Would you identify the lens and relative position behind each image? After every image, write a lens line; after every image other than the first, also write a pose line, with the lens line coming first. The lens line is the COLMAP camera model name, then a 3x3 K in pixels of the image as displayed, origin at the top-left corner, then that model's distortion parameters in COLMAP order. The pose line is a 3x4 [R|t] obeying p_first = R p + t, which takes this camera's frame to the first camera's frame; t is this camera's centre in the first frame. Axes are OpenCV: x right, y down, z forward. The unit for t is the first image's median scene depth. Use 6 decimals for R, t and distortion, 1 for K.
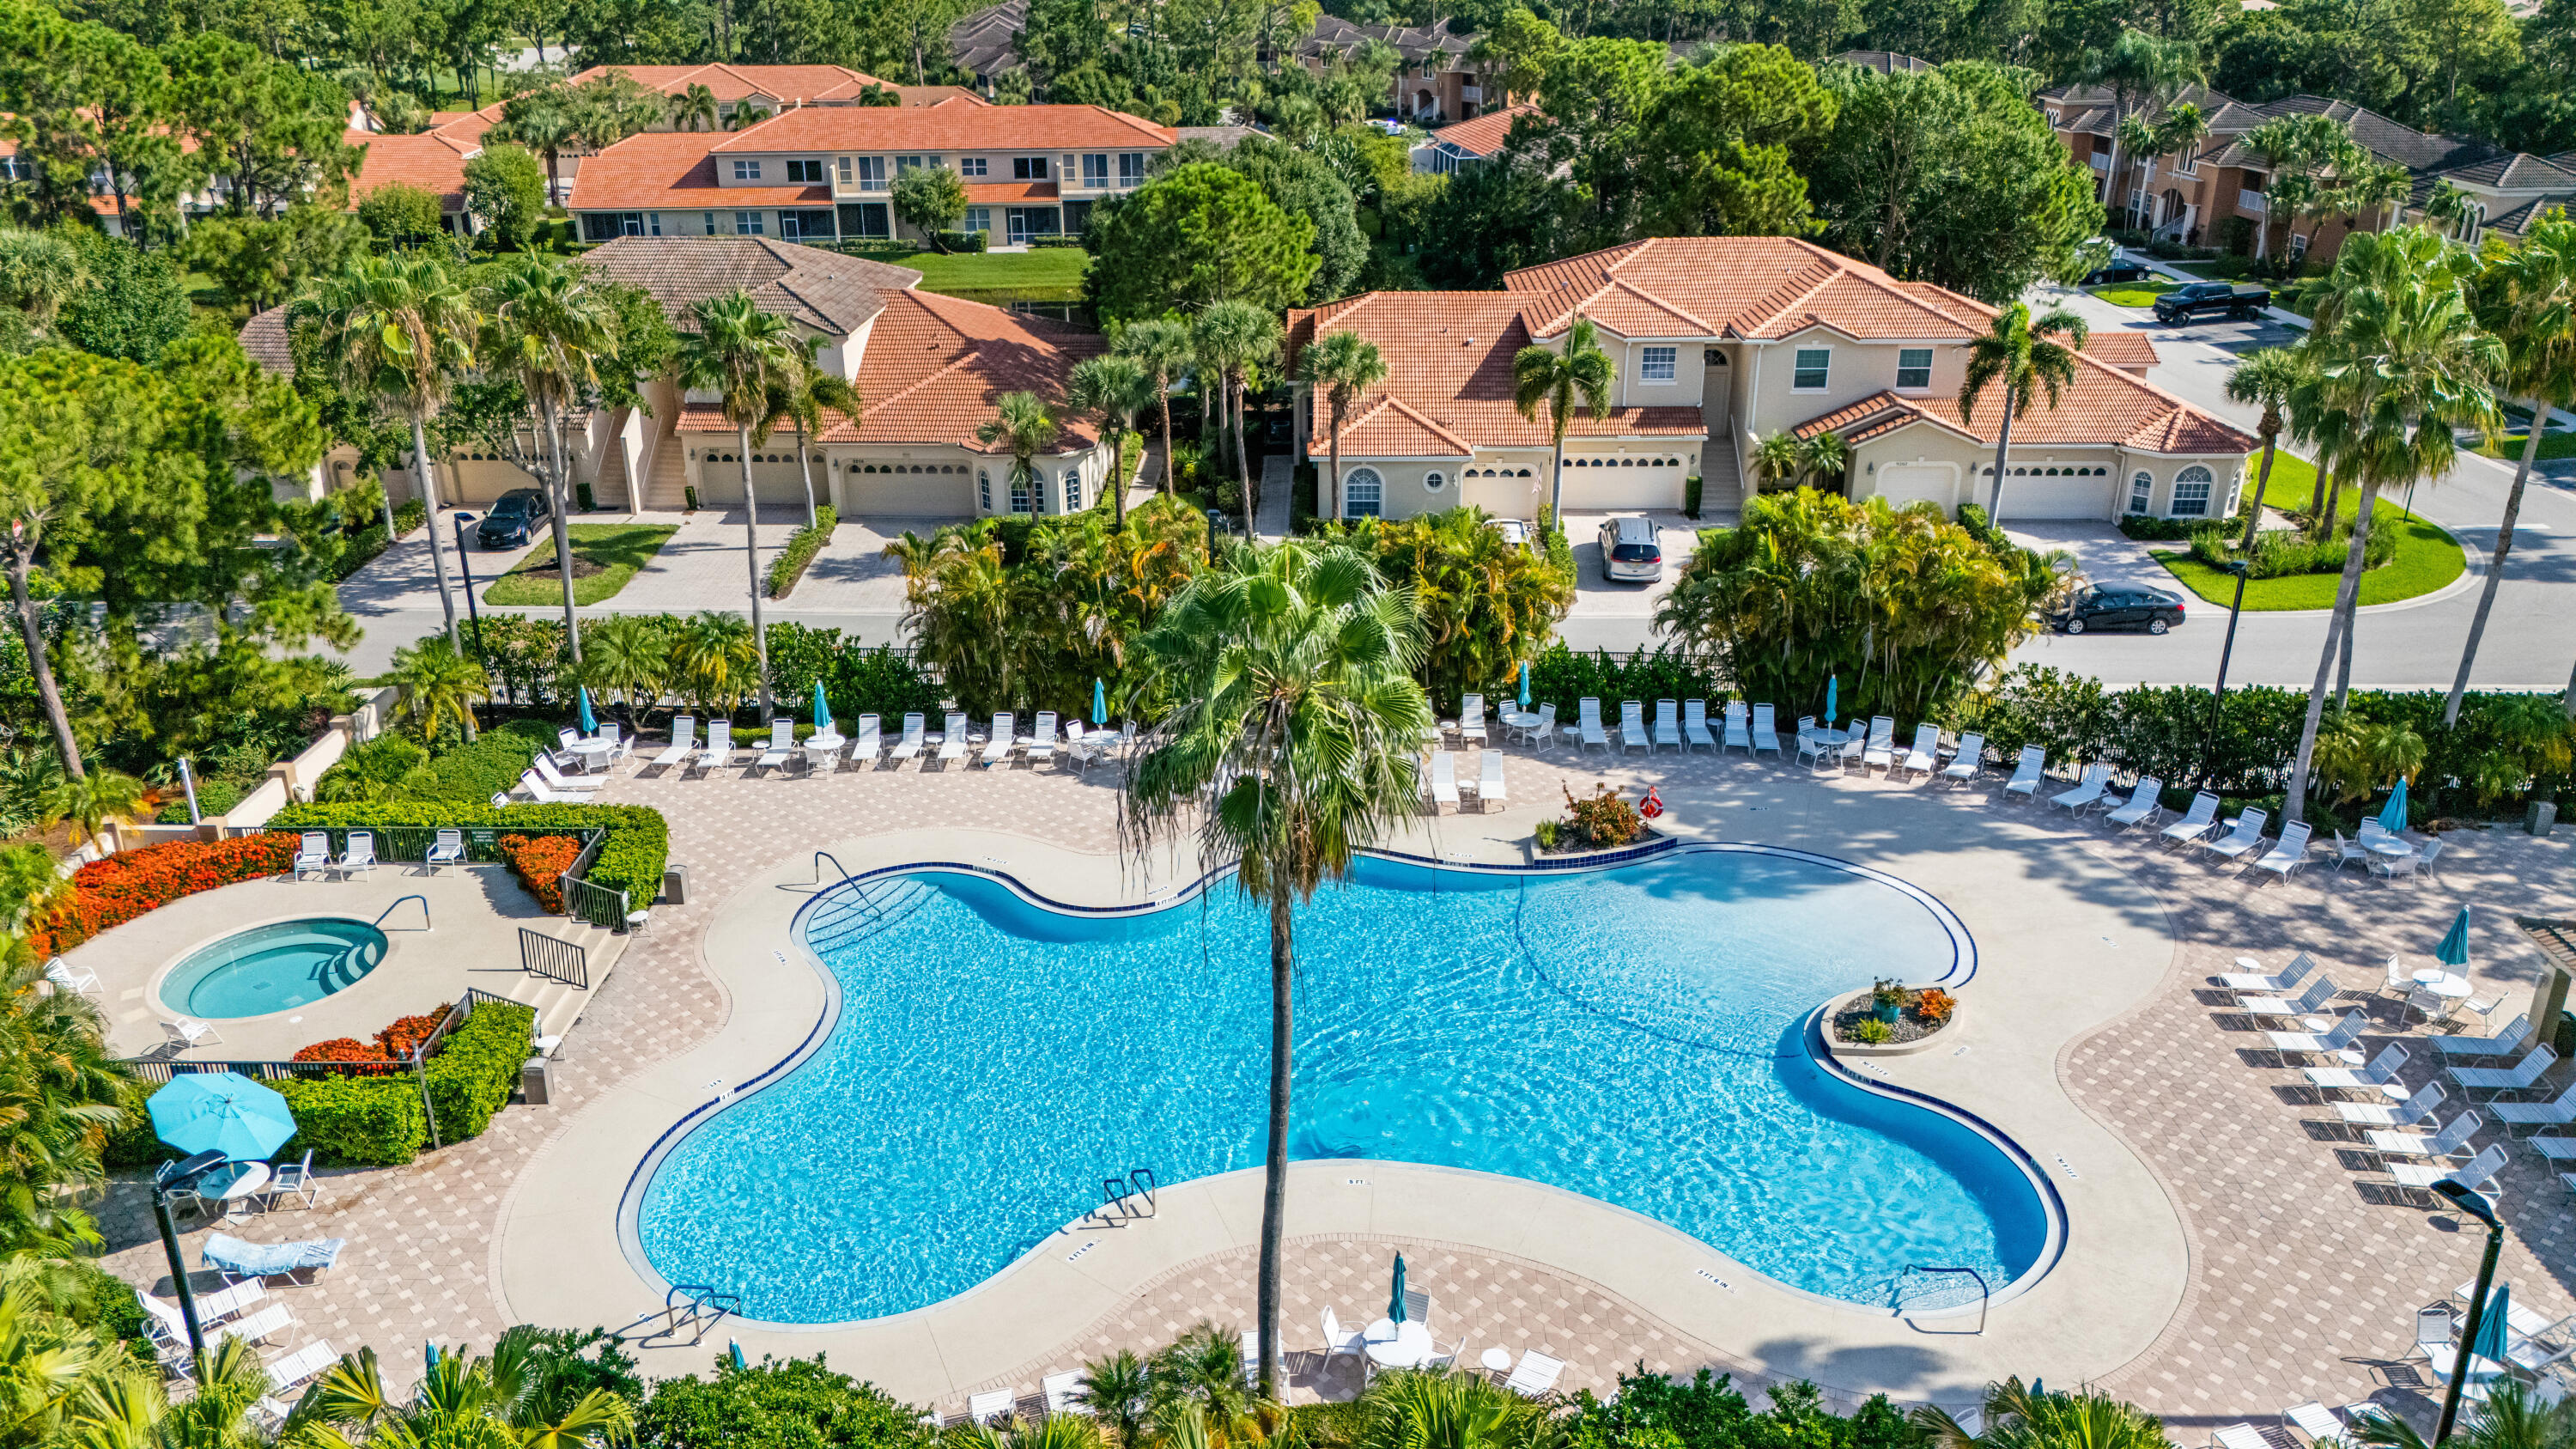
lens RADIAL K [[1930.6, 0, 1288.0], [0, 1930.6, 724.5], [0, 0, 1]] dist [0.044025, -0.008925]
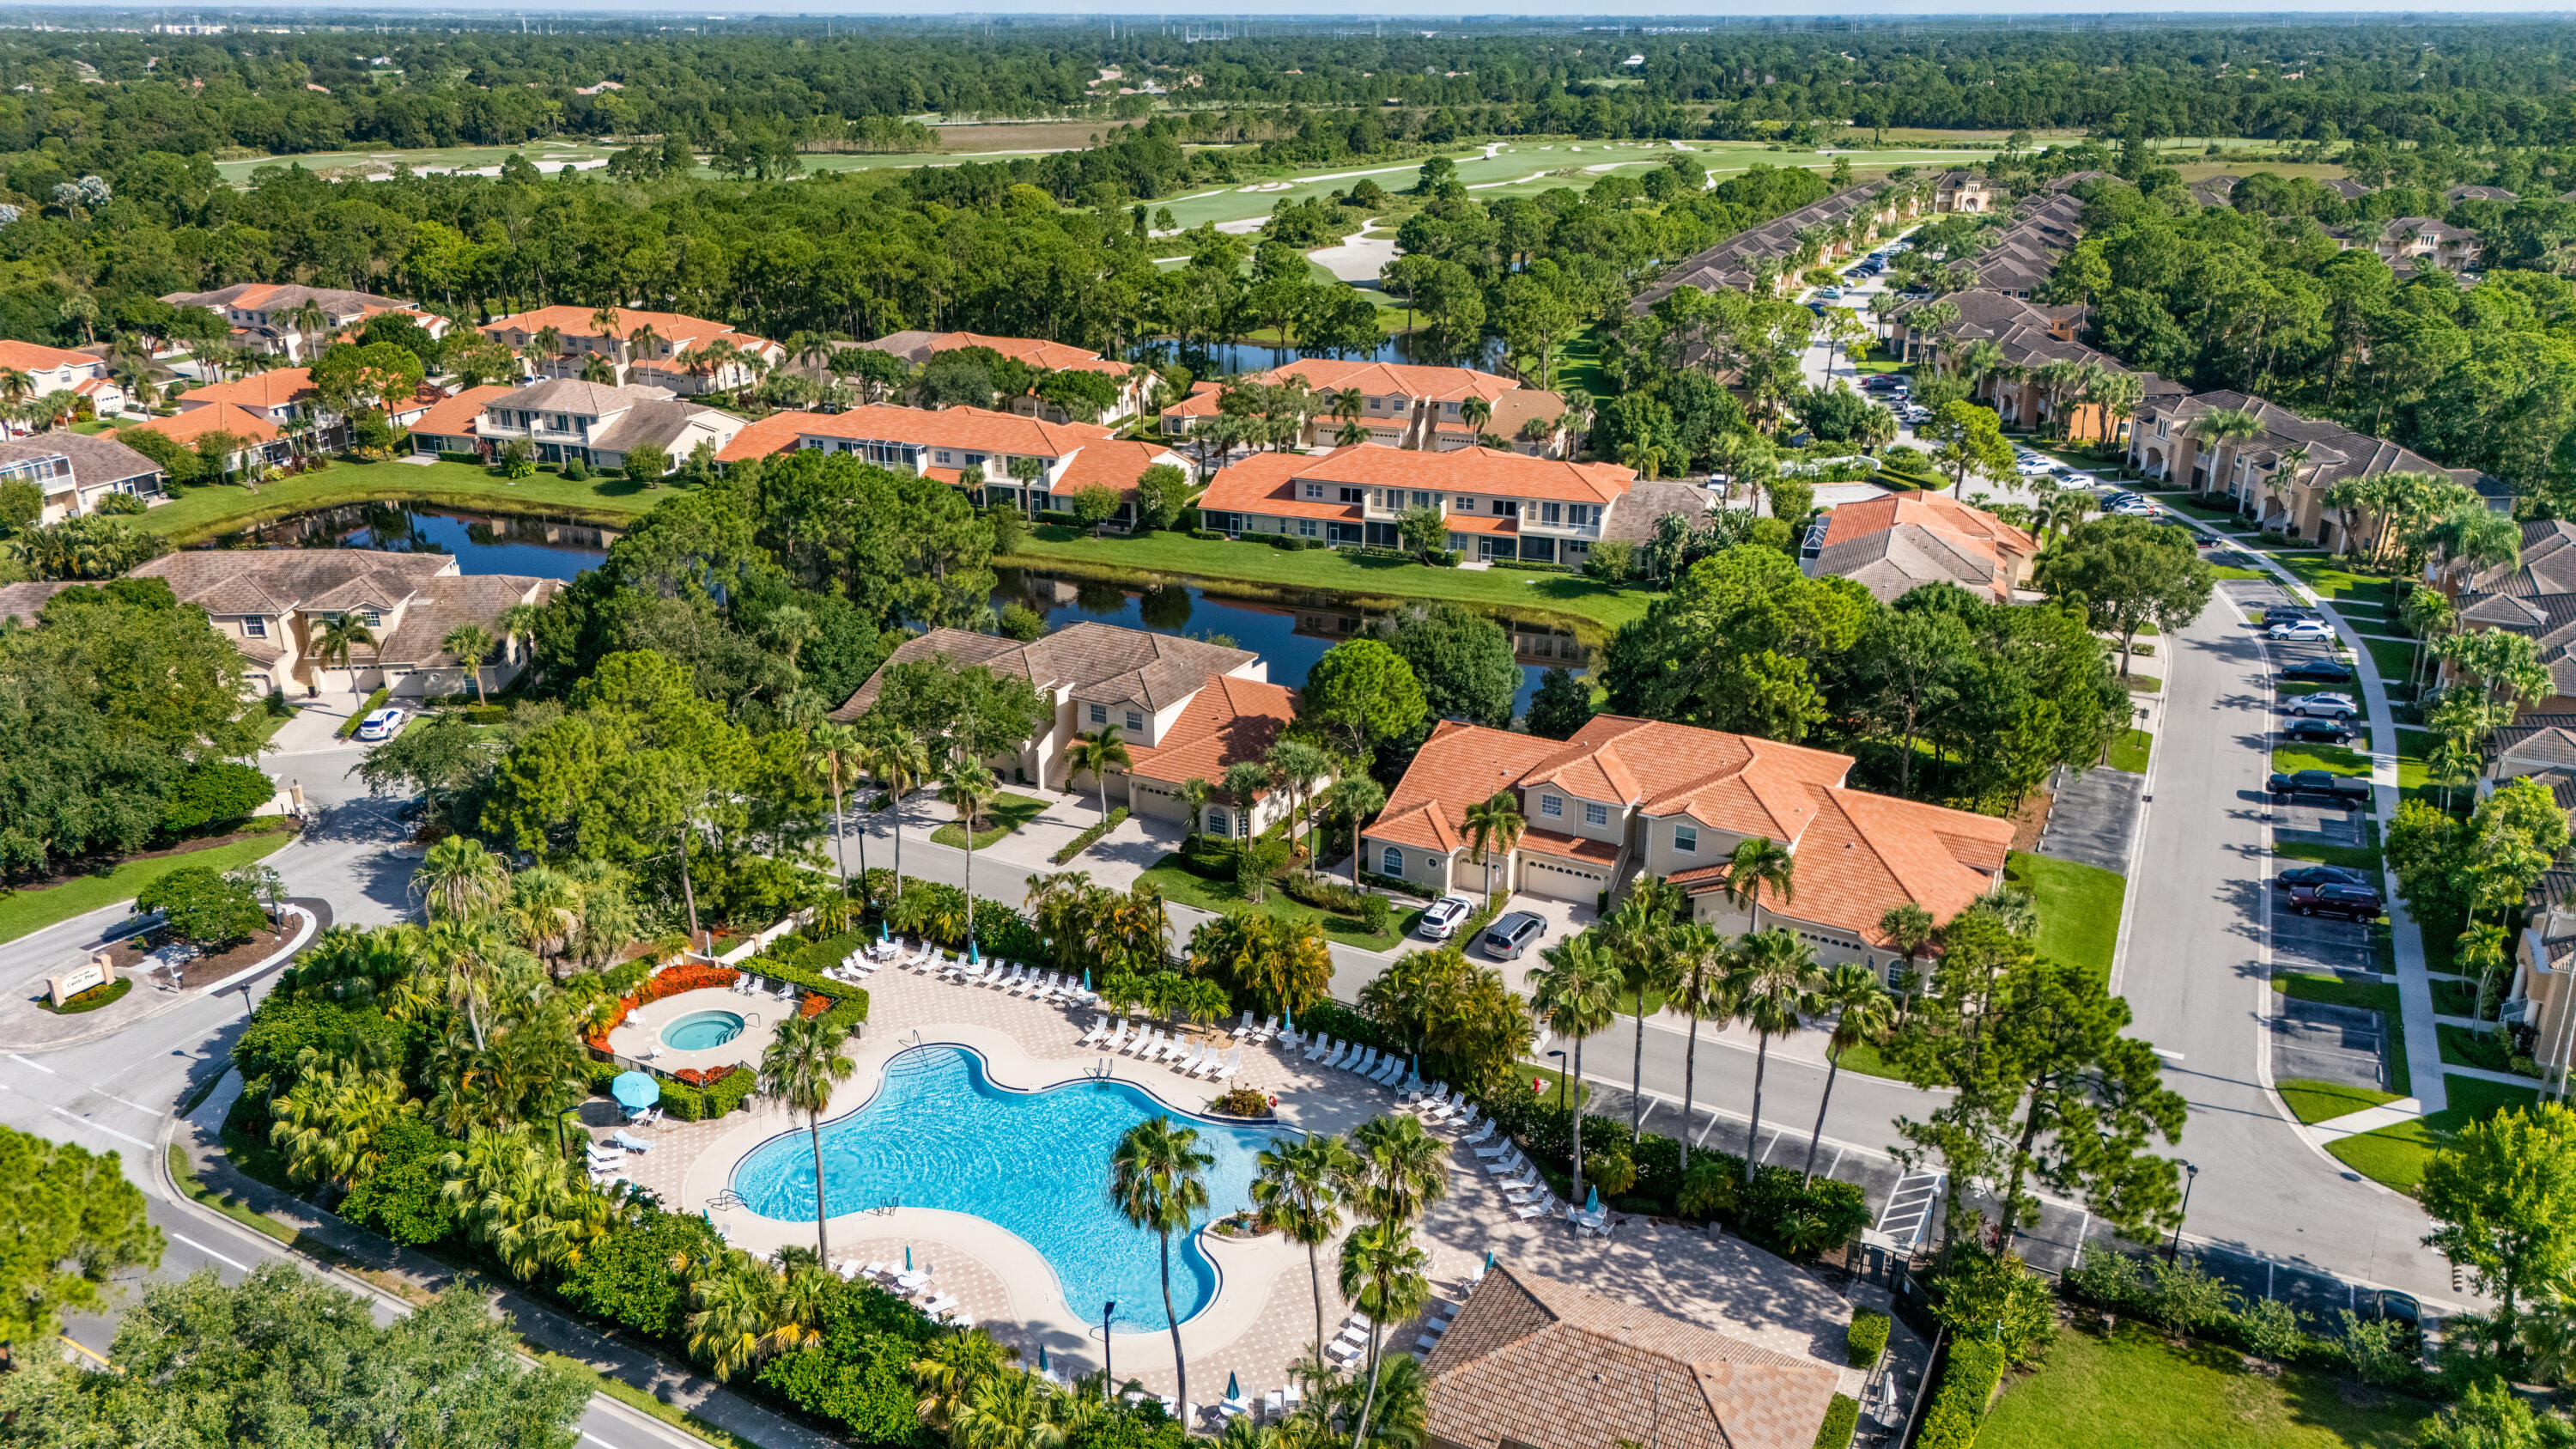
lens RADIAL K [[1930.6, 0, 1288.0], [0, 1930.6, 724.5], [0, 0, 1]] dist [0.044025, -0.008925]
pose [[0.884508, 0.167566, -0.435393, 0.639819], [-0.178238, 0.983848, 0.016551, -0.239550], [0.431134, 0.062964, 0.900089, -0.520158]]
